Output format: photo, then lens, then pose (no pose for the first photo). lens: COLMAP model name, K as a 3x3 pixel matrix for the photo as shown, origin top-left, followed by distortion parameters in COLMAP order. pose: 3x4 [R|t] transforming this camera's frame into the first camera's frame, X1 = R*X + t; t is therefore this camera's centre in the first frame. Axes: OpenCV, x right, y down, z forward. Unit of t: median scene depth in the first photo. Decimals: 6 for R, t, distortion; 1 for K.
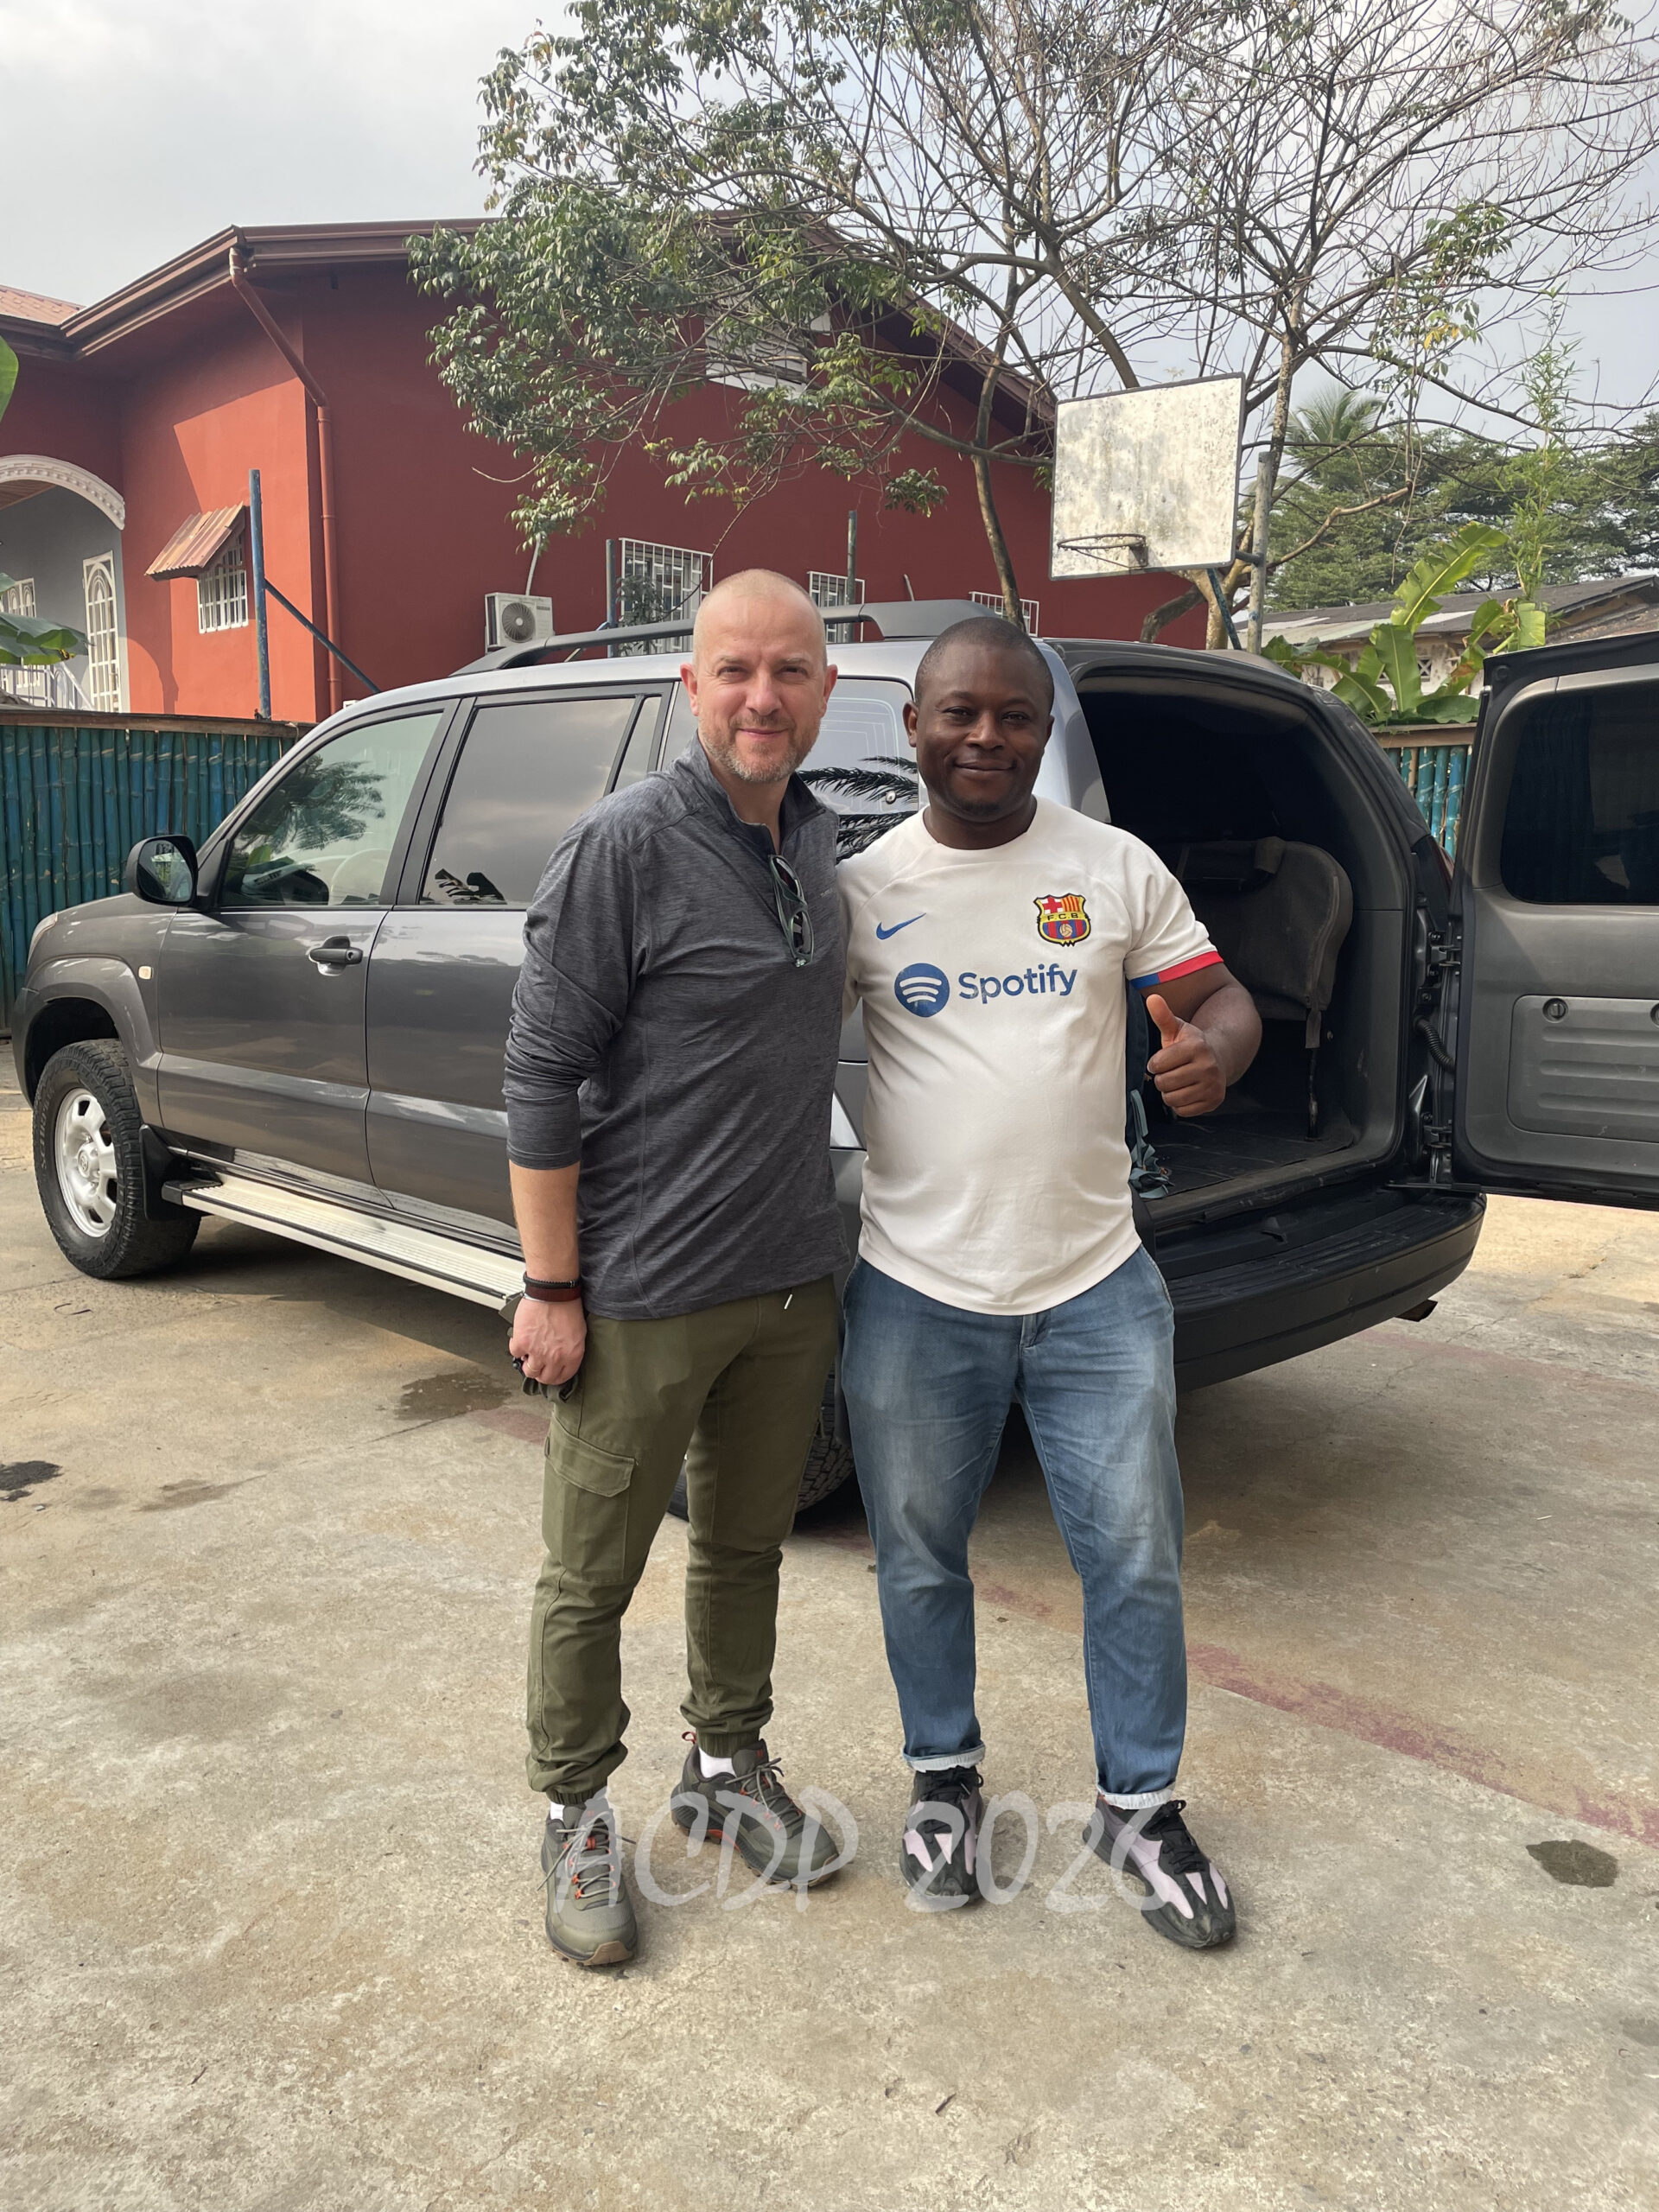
lens RADIAL K [[1680.7, 0, 832.3], [0, 1680.7, 1066.5], [0, 0, 1]] dist [0.084845, -0.109970]
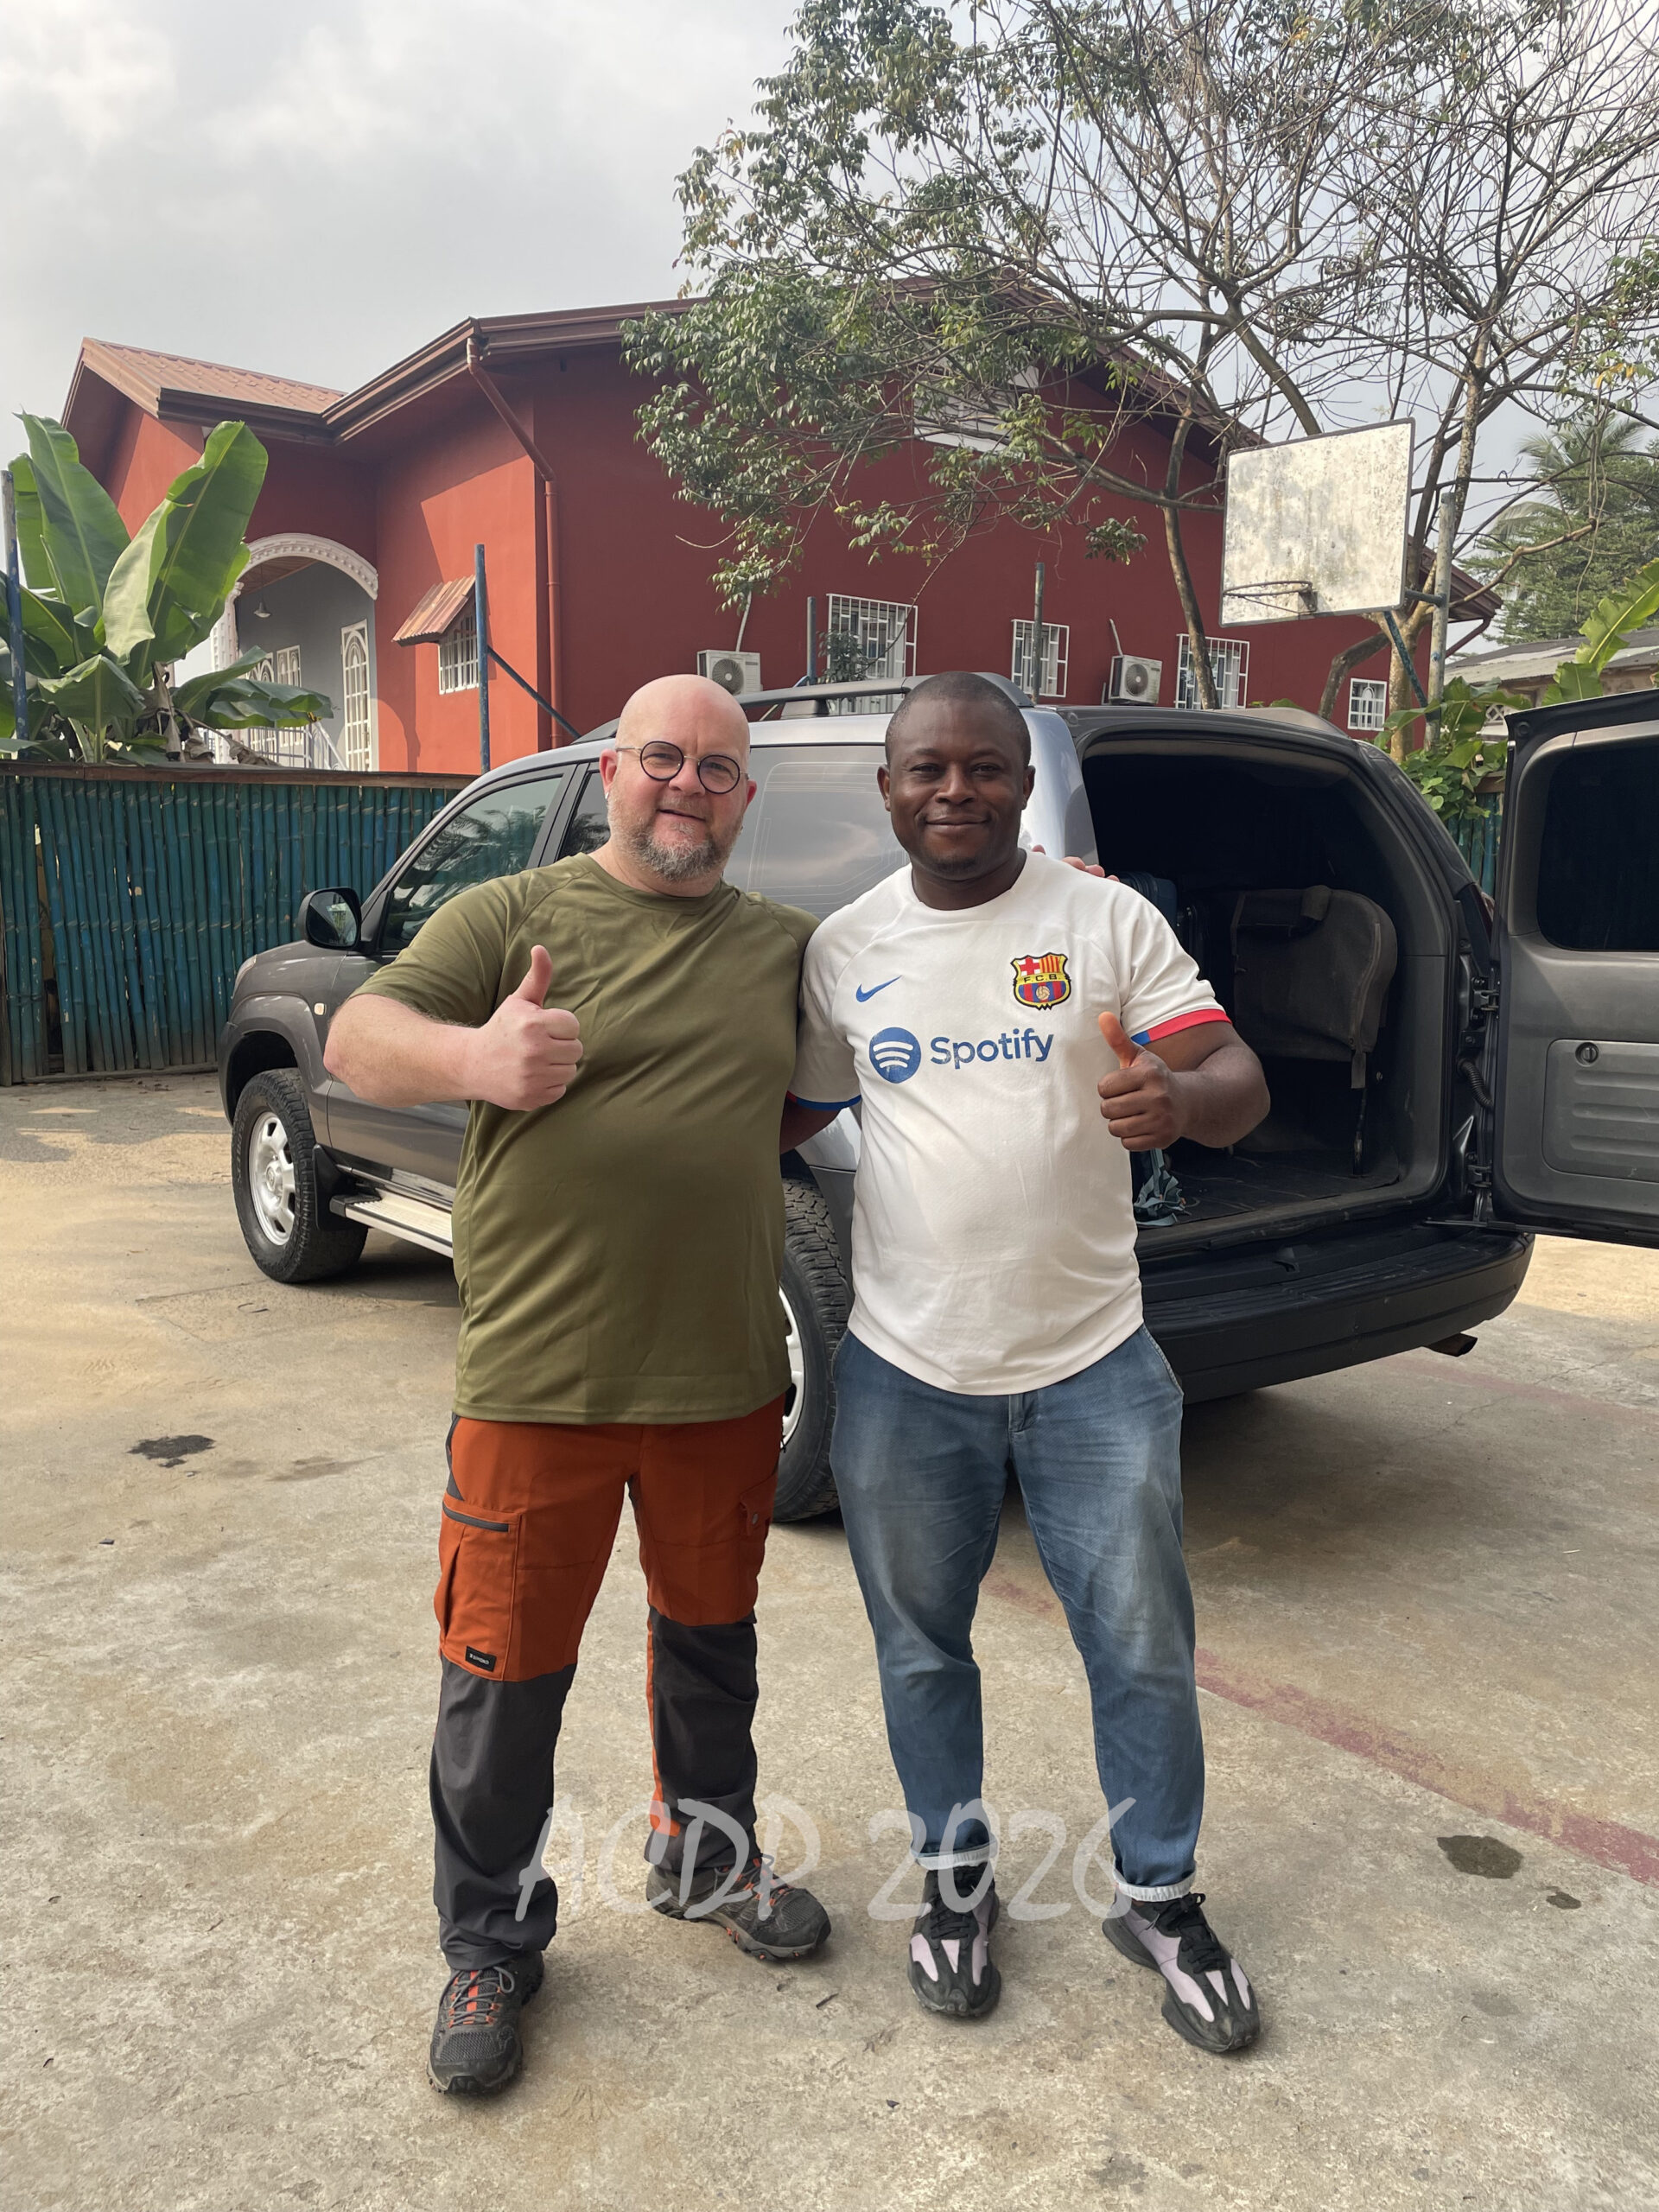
lens RADIAL K [[1680.7, 0, 832.3], [0, 1680.7, 1066.5], [0, 0, 1]] dist [0.084845, -0.109970]
pose [[0.989997, 0.011224, -0.140643, 0.112112], [-0.014536, 0.999640, -0.022546, 0.003879], [0.140339, 0.024364, 0.989804, -0.073262]]
